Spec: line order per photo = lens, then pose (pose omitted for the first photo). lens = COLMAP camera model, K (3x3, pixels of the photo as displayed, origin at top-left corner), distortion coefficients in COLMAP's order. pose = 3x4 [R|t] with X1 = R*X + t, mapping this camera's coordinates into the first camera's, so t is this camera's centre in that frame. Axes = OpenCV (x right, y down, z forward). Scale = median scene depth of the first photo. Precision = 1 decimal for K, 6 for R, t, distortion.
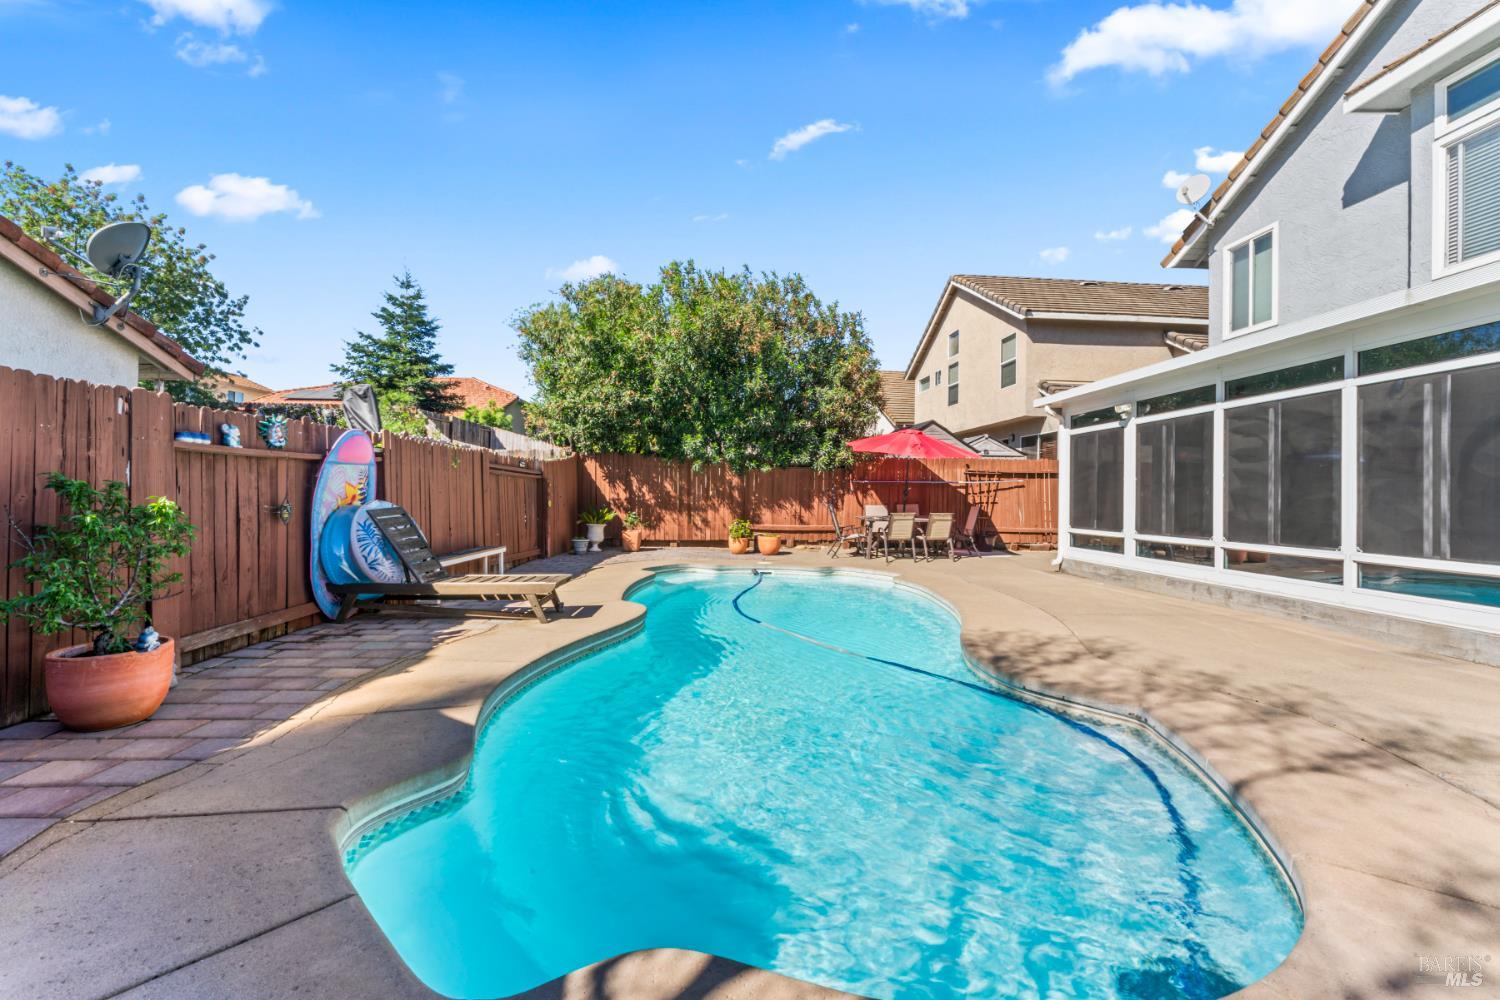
lens RADIAL K [[608.5, 0, 741.8], [0, 608.5, 489.2], [0, 0, 1]] dist [-0.000596, -0.000392]
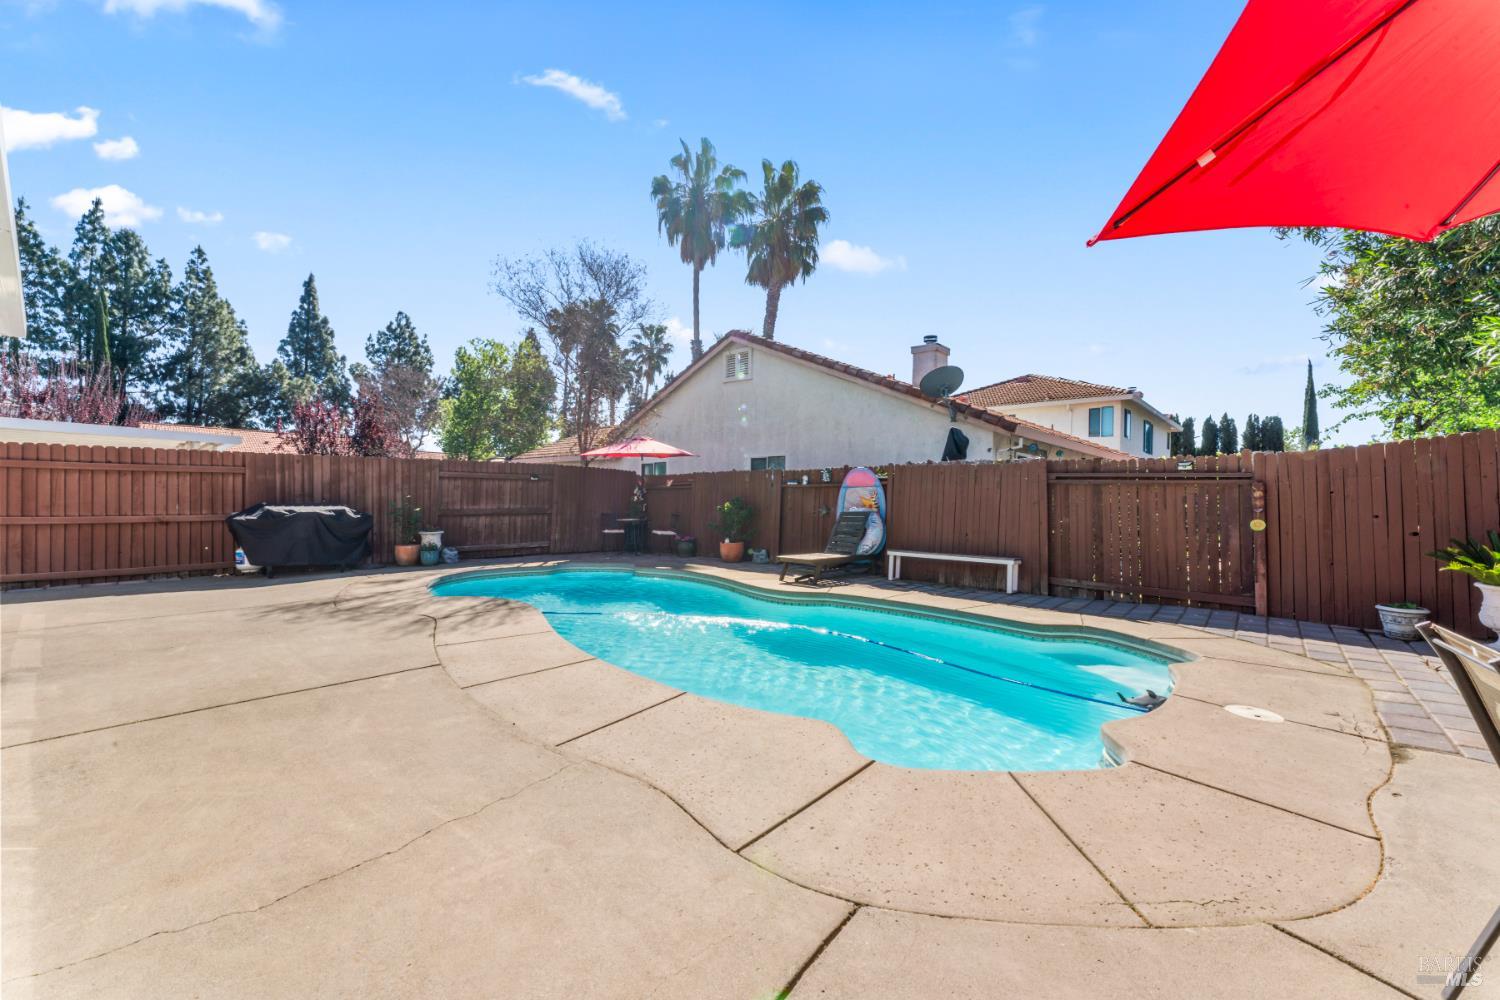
lens RADIAL K [[601.7, 0, 728.0], [0, 601.7, 489.0], [0, 0, 1]] dist [0.001598, 0.000042]
pose [[-0.709822, -0.037010, -0.703408, 0.436719], [-0.016905, 0.999226, -0.035515, 0.017071], [0.704178, -0.013318, -0.709899, 0.971276]]
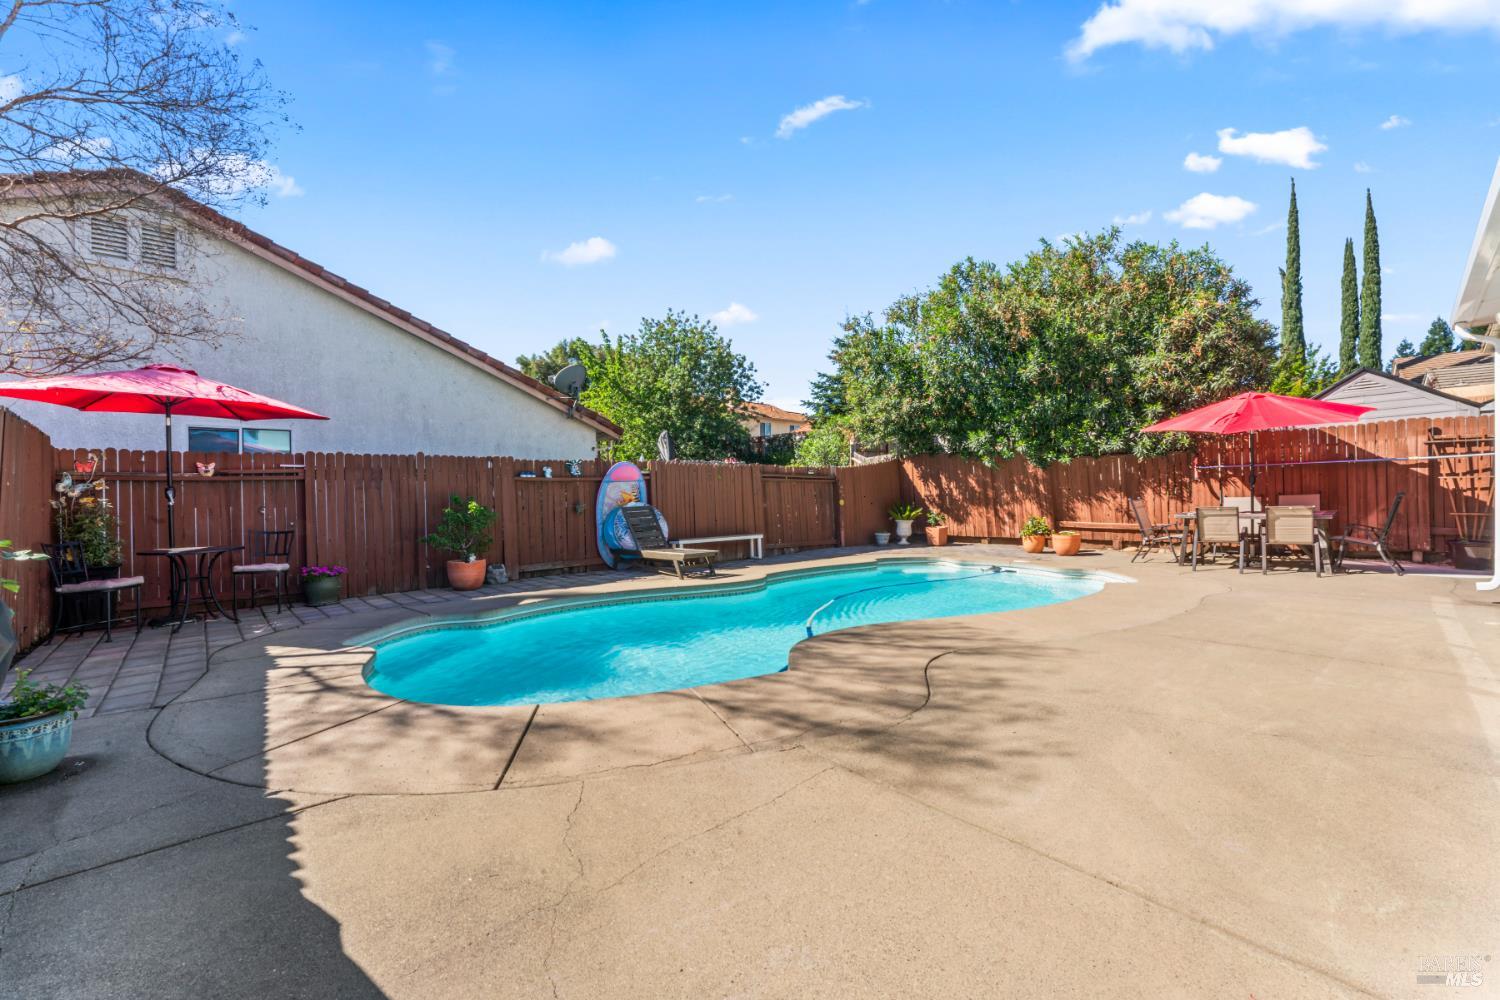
lens RADIAL K [[620.4, 0, 748.3], [0, 620.4, 491.4], [0, 0, 1]] dist [-0.001093, -0.000133]
pose [[0.642429, -0.031066, -0.765715, 0.472286], [0.032704, 0.999379, -0.013108, 0.011209], [0.765647, -0.016621, 0.643046, 0.057968]]
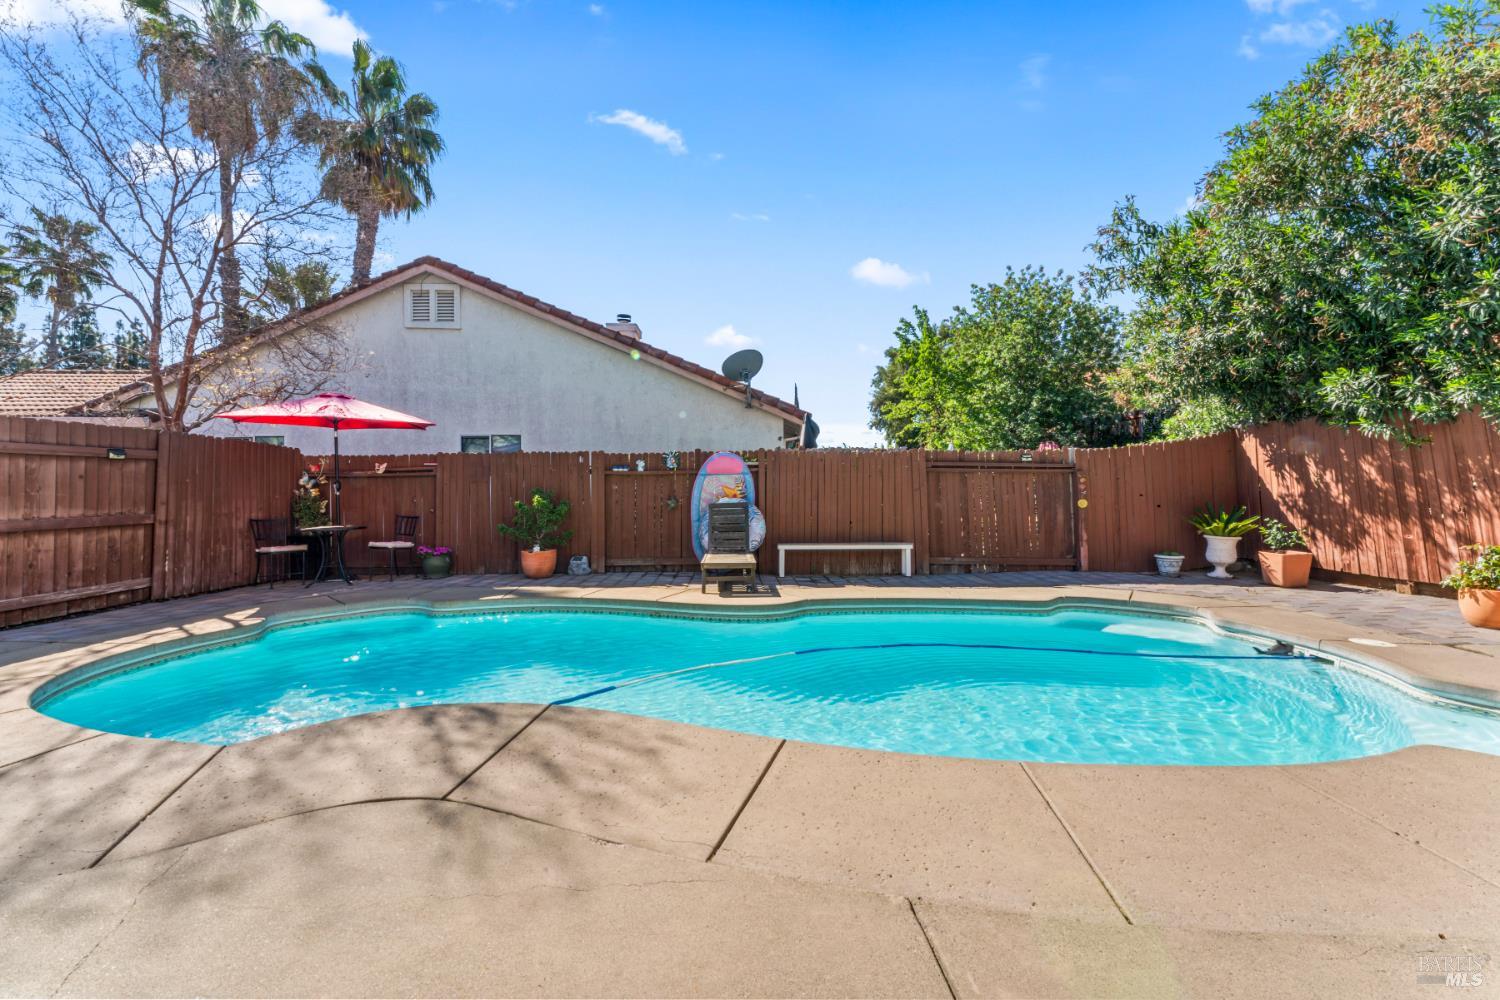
lens RADIAL K [[608.5, 0, 741.8], [0, 608.5, 489.2], [0, 0, 1]] dist [-0.000596, -0.000392]
pose [[-0.028659, -0.018628, -0.999416, 0.453899], [0.013459, 0.999729, -0.019020, 0.013461], [0.999499, -0.013996, -0.028400, 0.531912]]
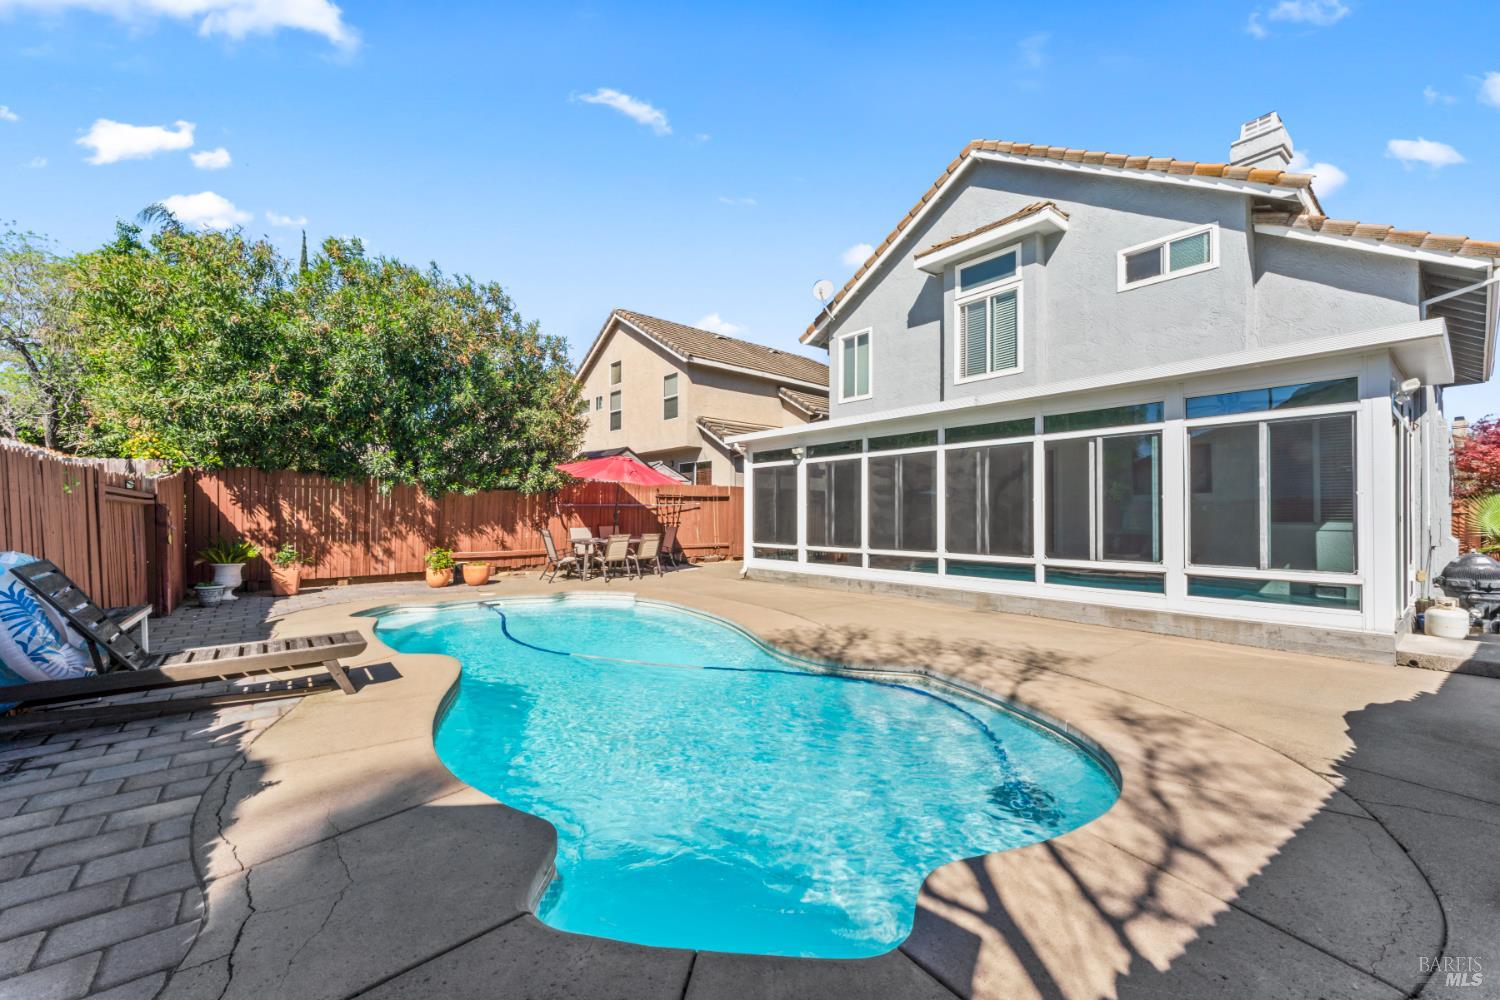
lens RADIAL K [[600.2, 0, 754.9], [0, 600.2, 509.7], [0, 0, 1]] dist [-0.001201, -0.000225]
pose [[0.793700, -0.008734, 0.608247, -0.183063], [0.003726, 0.999948, 0.009496, -0.014153], [-0.608298, -0.005271, 0.793691, 0.021980]]
